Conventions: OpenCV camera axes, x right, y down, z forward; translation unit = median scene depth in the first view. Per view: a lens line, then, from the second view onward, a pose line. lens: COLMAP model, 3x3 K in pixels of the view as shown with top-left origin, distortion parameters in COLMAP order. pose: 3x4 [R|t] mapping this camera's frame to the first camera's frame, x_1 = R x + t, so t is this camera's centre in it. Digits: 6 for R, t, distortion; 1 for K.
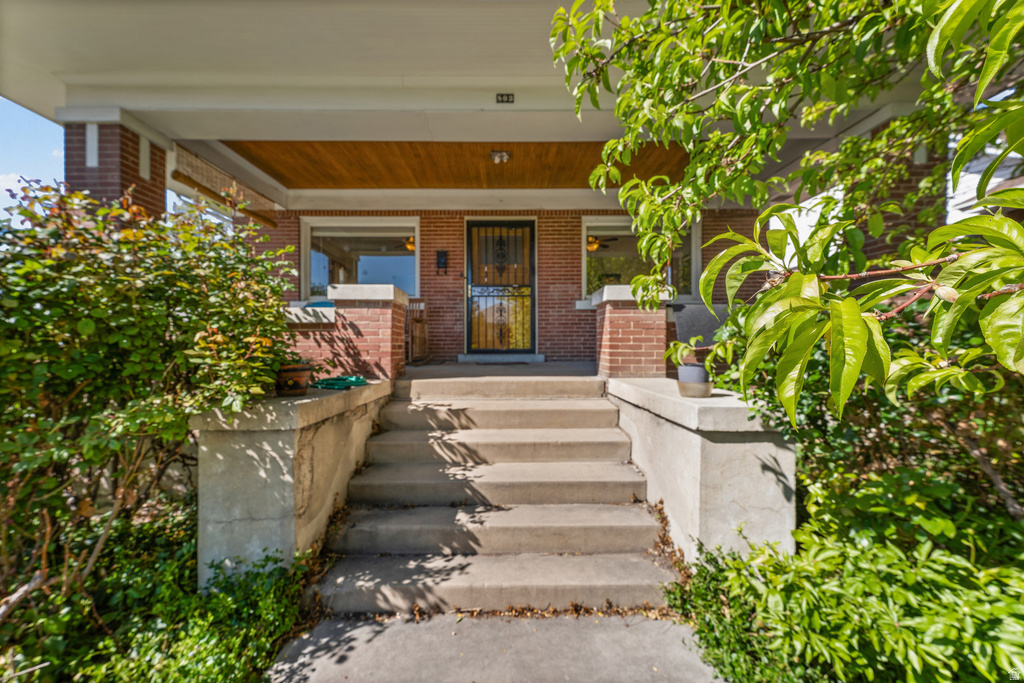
lens RADIAL K [[405.8, 0, 510.6], [0, 405.8, 342.7], [0, 0, 1]] dist [0.000564, 0.000033]
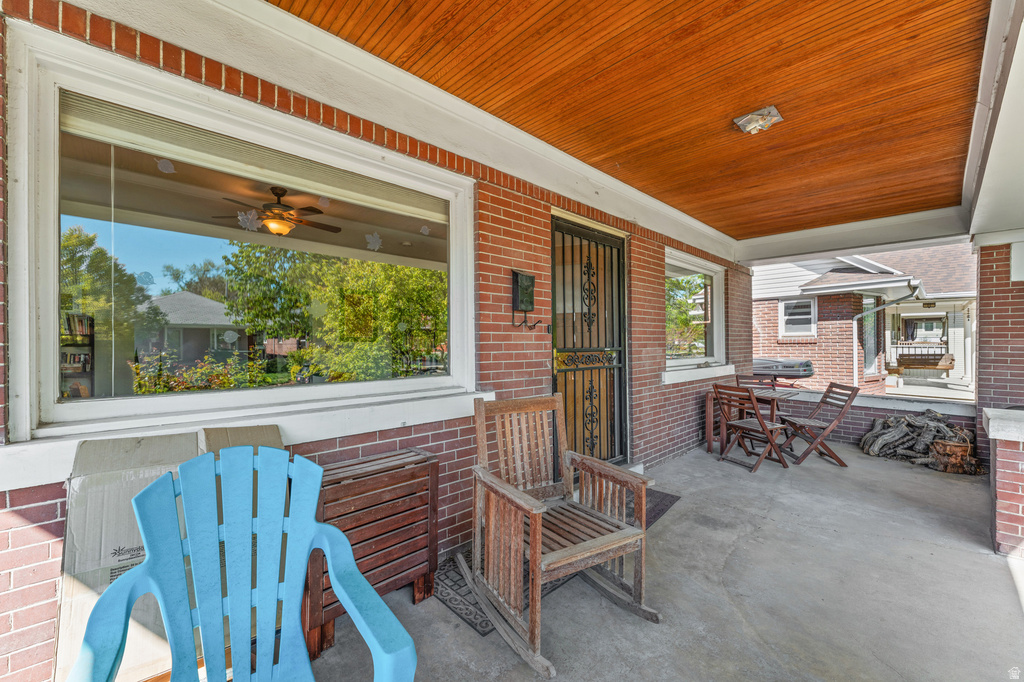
lens RADIAL K [[405.8, 0, 510.6], [0, 405.8, 342.2], [0, 0, 1]] dist [0.000564, 0.000033]
pose [[0.725600, -0.001105, 0.688116, -0.481963], [-0.002828, 0.999985, 0.004587, -0.152275], [-0.688111, -0.005274, 0.725586, 0.687416]]
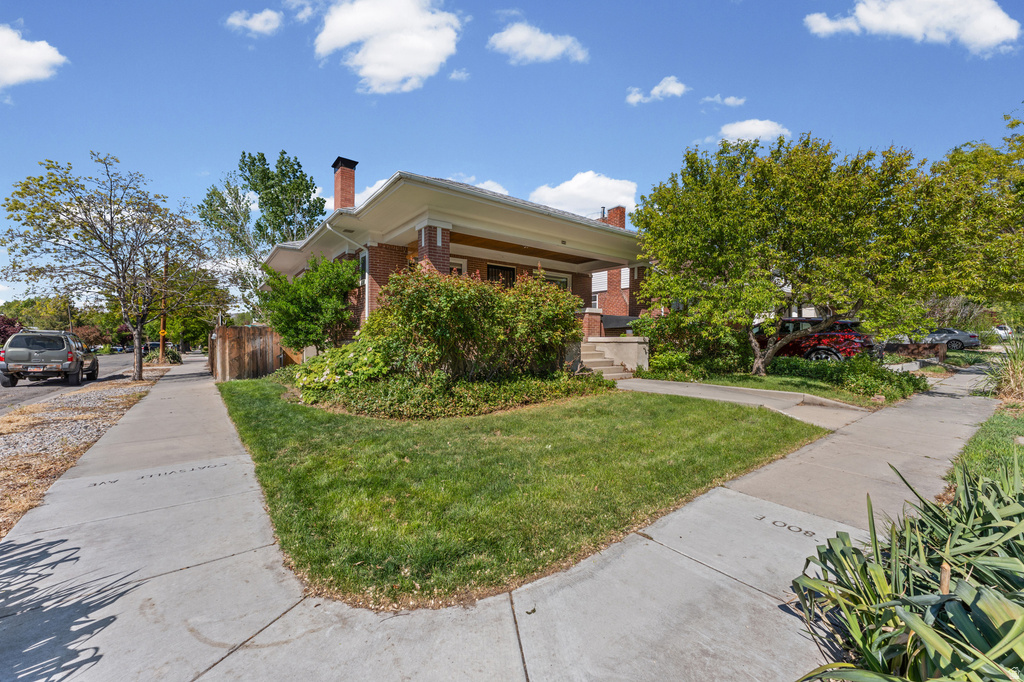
lens RADIAL K [[405.8, 0, 510.6], [0, 405.8, 342.2], [0, 0, 1]] dist [0.000564, 0.000033]
pose [[0.819542, 0.015597, 0.572806, -1.162097], [-0.018391, 0.999830, -0.000911, 0.081362], [-0.572723, -0.009788, 0.819690, -0.705010]]
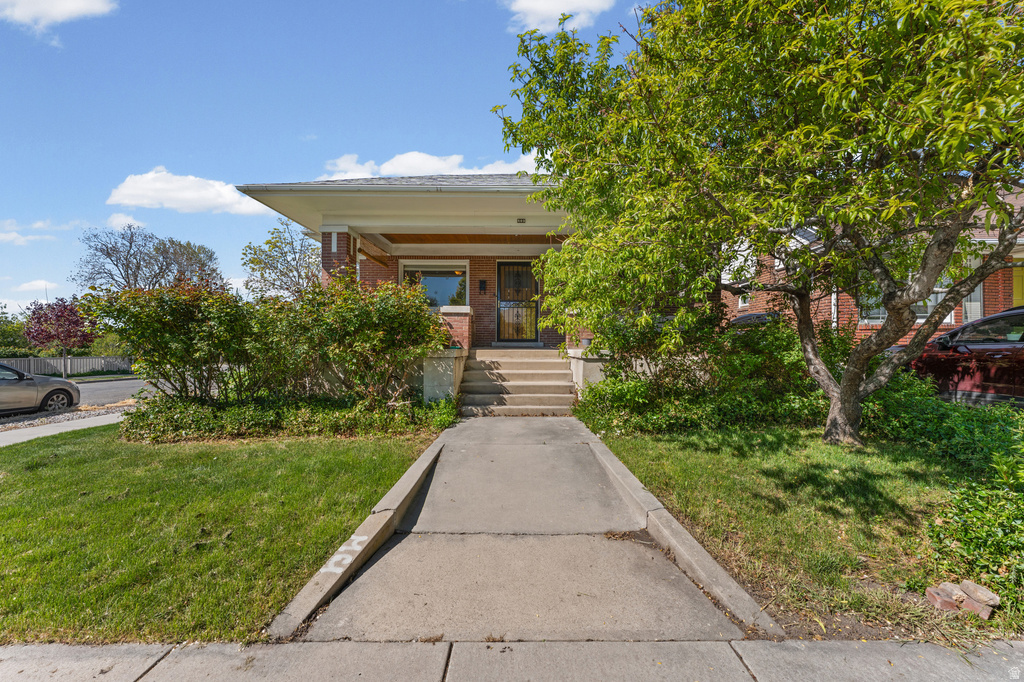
lens RADIAL K [[405.8, 0, 510.6], [0, 405.8, 342.2], [0, 0, 1]] dist [0.000564, 0.000033]
pose [[0.999442, 0.006734, -0.032728, 0.002939], [-0.006732, 0.999977, 0.000174, 0.029482], [0.032728, 0.000046, 0.999464, -0.675379]]
